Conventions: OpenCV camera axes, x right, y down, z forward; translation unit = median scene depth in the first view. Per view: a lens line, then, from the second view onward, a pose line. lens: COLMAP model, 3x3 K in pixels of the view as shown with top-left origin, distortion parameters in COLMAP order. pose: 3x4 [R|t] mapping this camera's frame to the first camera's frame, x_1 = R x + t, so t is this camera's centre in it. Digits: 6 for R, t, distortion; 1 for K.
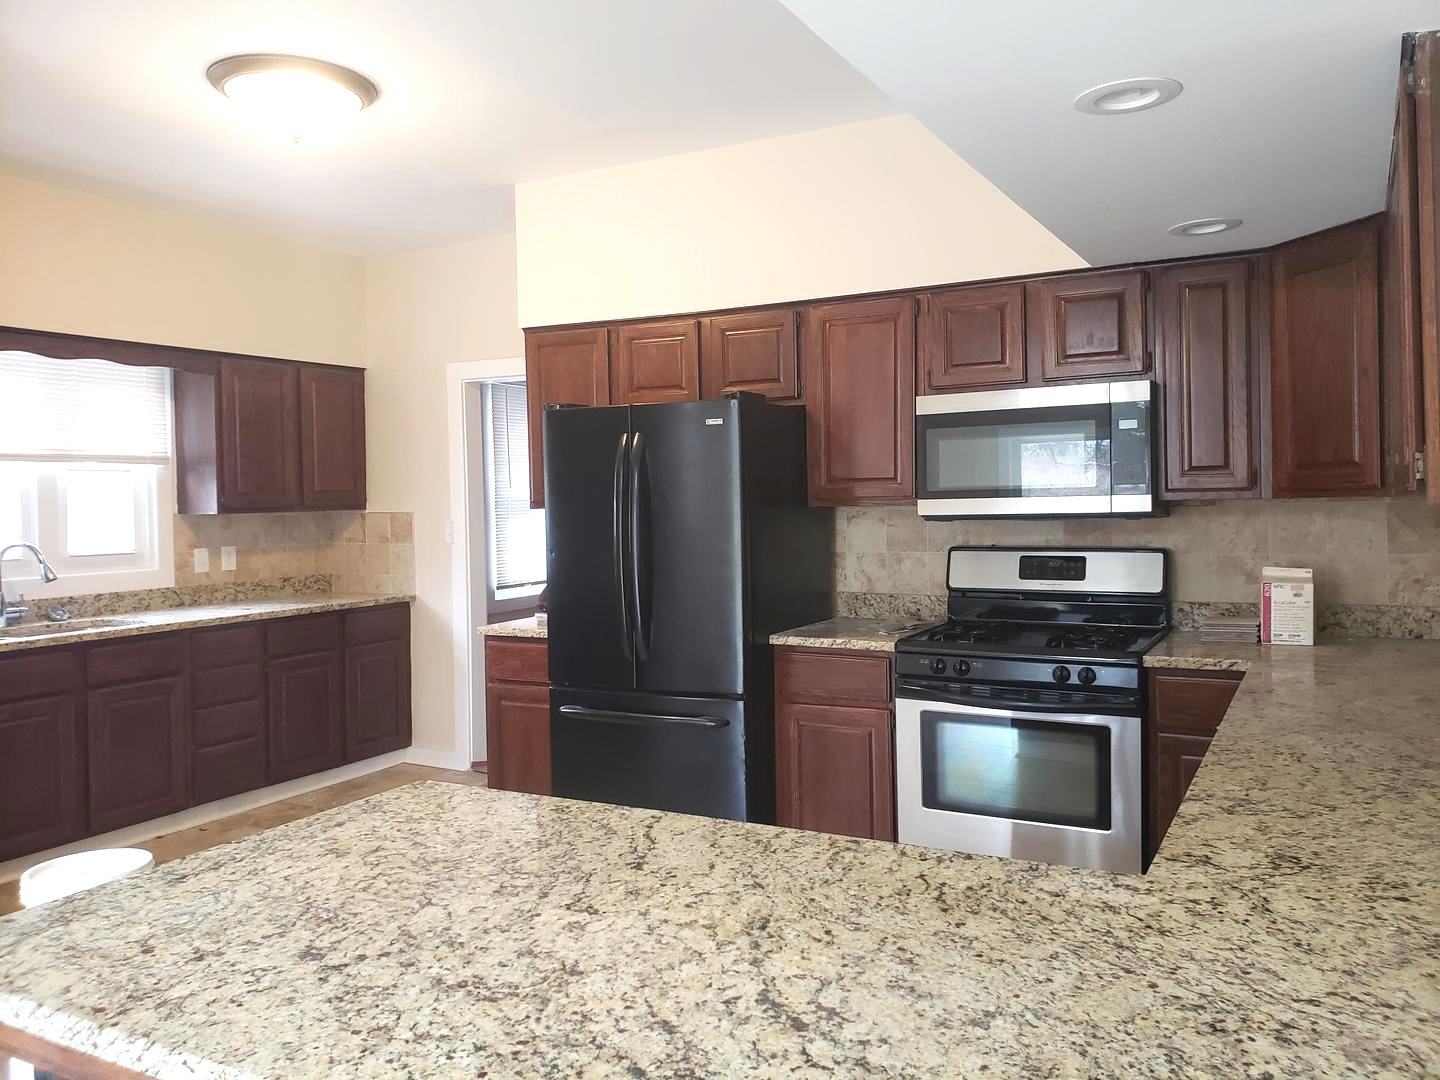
lens RADIAL K [[1093.8, 0, 720.0], [0, 1093.8, 540.0], [0, 0, 1]] dist [0.007622, 0.001165]
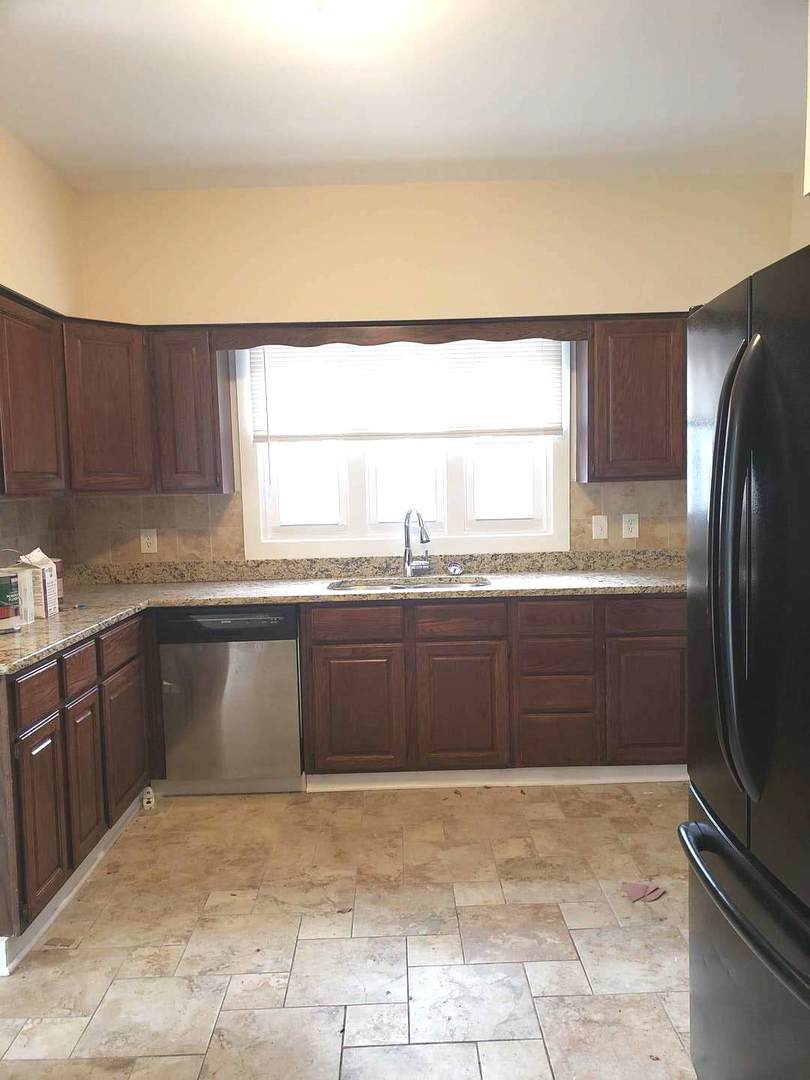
lens RADIAL K [[820.4, 0, 401.5], [0, 820.4, 534.1], [0, 0, 1]] dist [0.007622, 0.001165]
pose [[0.456787, 0.064260, -0.887252, 0.129960], [-0.012963, 0.997762, 0.065590, -0.023897], [0.889482, -0.018459, 0.456598, 0.507357]]
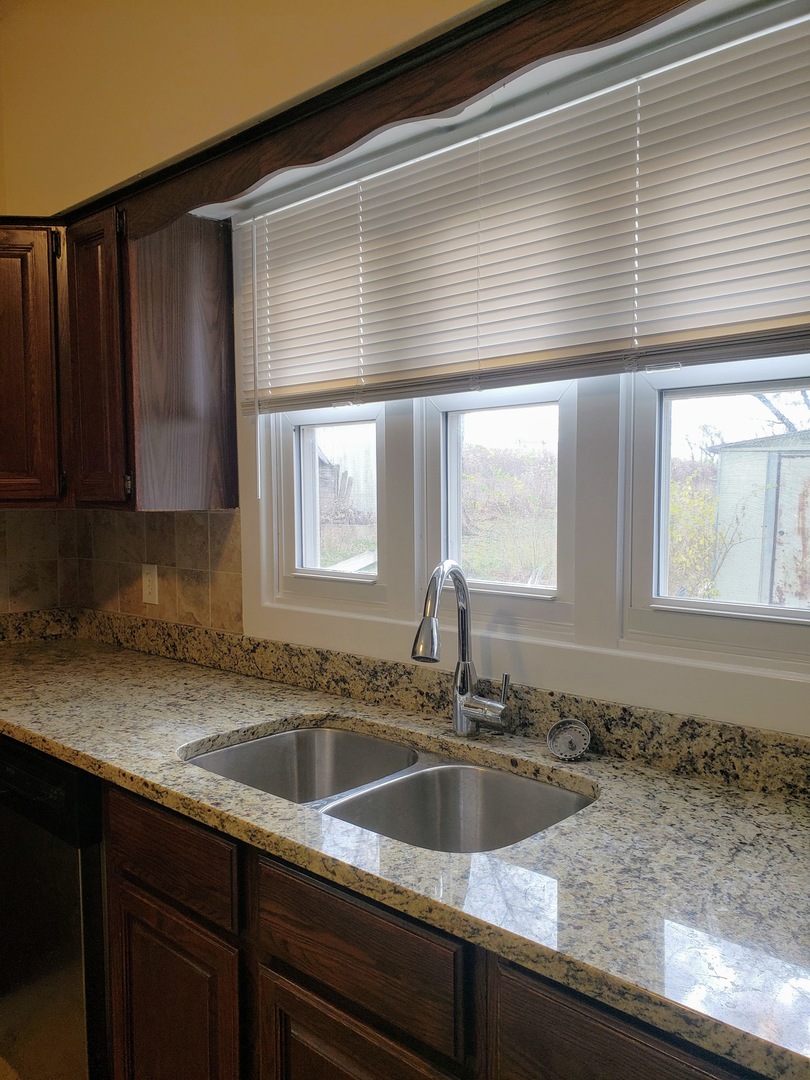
lens RADIAL K [[820.4, 0, 401.5], [0, 820.4, 534.1], [0, 0, 1]] dist [0.007622, 0.001165]
pose [[-0.287714, 0.061209, -0.955758, -0.271190], [-0.015323, 0.997534, 0.068497, -0.027403], [0.957594, 0.034352, -0.286067, 0.941796]]
